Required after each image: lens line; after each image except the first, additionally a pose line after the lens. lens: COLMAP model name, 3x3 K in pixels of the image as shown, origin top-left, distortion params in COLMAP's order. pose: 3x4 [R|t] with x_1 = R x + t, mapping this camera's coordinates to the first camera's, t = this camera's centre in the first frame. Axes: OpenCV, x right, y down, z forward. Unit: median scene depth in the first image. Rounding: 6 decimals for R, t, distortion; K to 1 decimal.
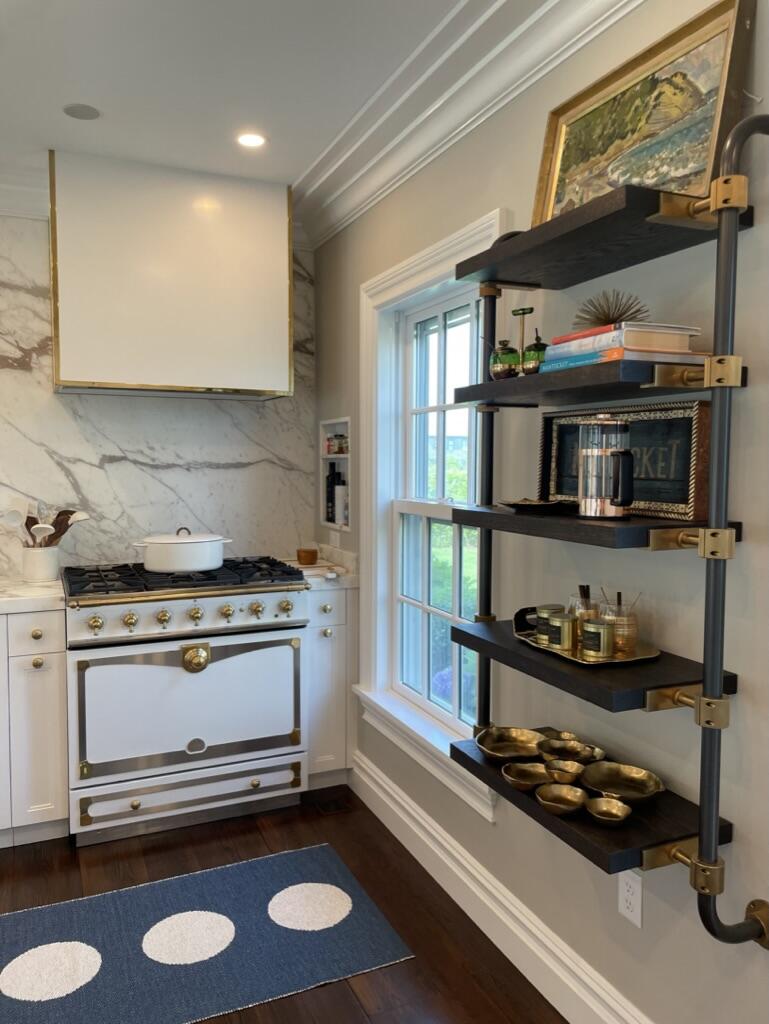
lens RADIAL K [[773.0, 0, 384.9], [0, 773.0, 494.2], [0, 0, 1]] dist [0.035959, -0.001460]
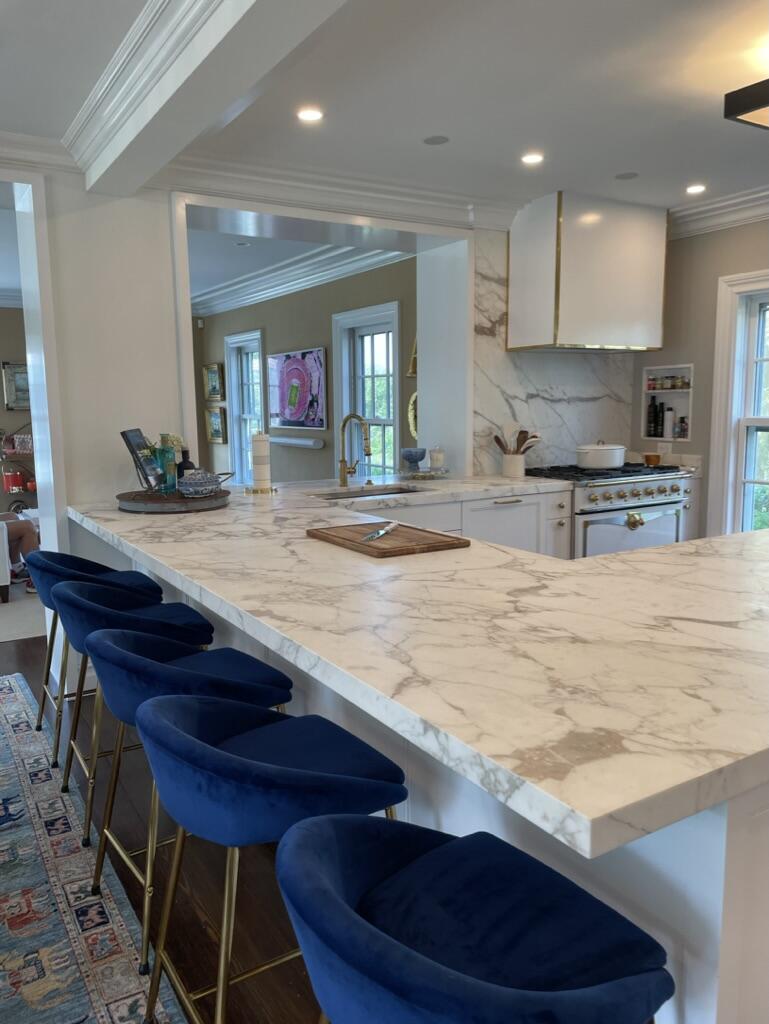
lens RADIAL K [[780.0, 0, 384.5], [0, 780.0, 512.0], [0, 0, 1]] dist [0.037429, -0.002725]
pose [[0.989705, -0.036812, 0.138305, -0.870799], [0.023112, 0.994780, 0.099389, 0.020415], [-0.141242, -0.095169, 0.985390, -0.457049]]
